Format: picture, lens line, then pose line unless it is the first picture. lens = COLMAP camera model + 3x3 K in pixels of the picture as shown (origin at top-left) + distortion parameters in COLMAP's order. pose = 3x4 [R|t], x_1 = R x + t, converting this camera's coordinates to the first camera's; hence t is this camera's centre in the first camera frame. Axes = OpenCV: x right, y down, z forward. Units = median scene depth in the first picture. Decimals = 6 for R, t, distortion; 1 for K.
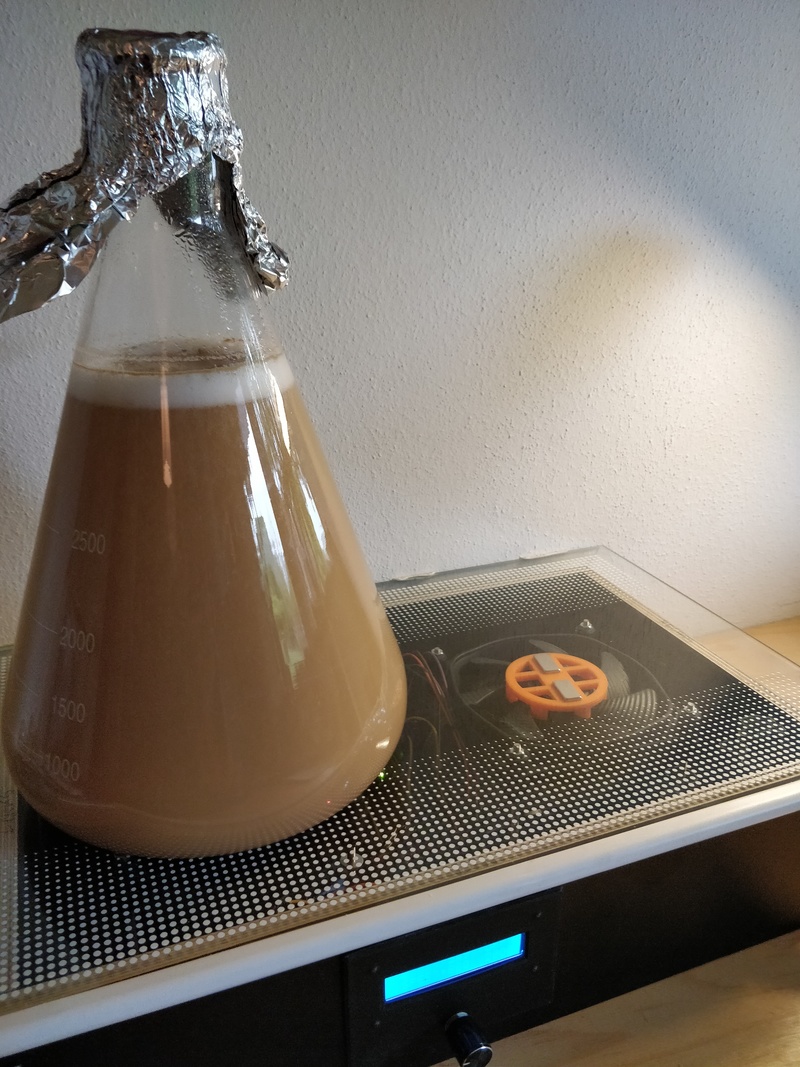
lens RADIAL K [[879.6, 0, 395.2], [0, 879.6, 534.6], [0, 0, 1]] dist [0.022639, -0.032089]
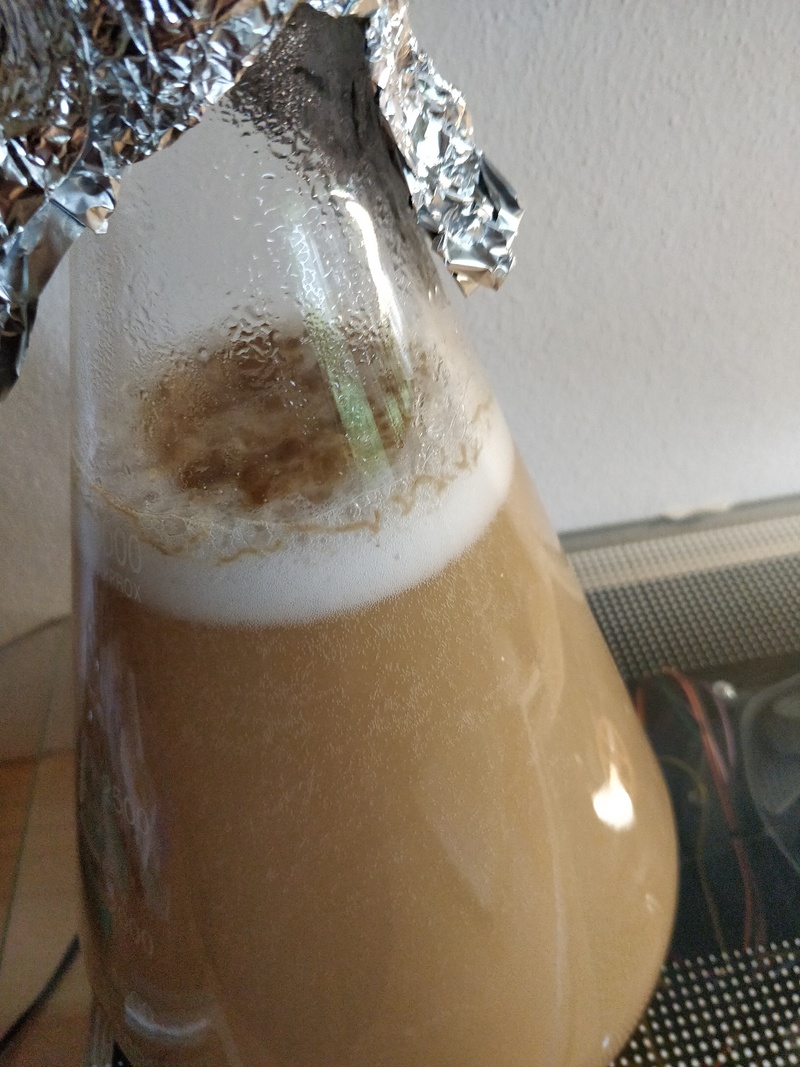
lens RADIAL K [[879.6, 0, 404.4], [0, 879.6, 532.7], [0, 0, 1]] dist [0.022639, -0.032089]
pose [[0.968172, 0.095238, -0.231456, -0.041572], [-0.000155, 0.925002, 0.379962, -0.225685], [0.250284, -0.367833, 0.895576, 0.377695]]
